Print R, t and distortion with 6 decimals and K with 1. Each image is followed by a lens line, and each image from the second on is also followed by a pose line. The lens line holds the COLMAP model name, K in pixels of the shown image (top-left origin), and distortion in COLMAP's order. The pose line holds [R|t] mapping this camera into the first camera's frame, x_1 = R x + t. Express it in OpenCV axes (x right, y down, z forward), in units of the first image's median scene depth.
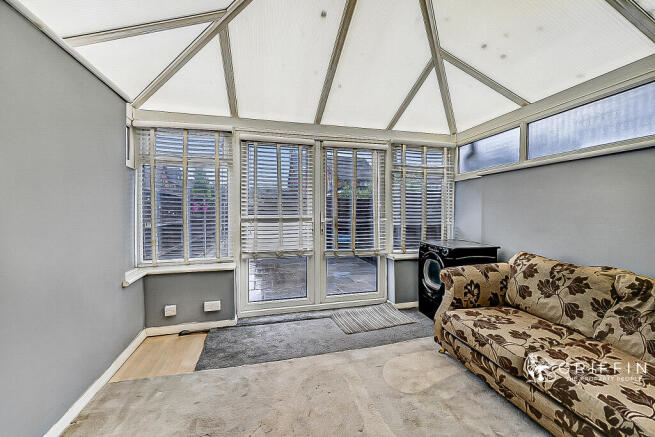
lens RADIAL K [[250.3, 0, 327.5], [0, 250.3, 218.5], [0, 0, 1]] dist [0.000083, 0.000003]
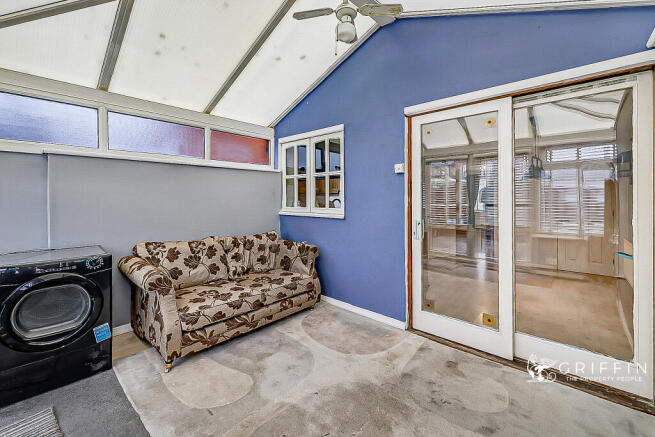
lens RADIAL K [[283.0, 0, 319.8], [0, 283.0, 200.8], [0, 0, 1]] dist [0.000269, 0.000030]
pose [[-0.538943, -0.000655, 0.842342, -0.765536], [0.028968, 0.999394, 0.019311, -0.051166], [-0.841844, 0.034809, -0.538597, 1.307824]]
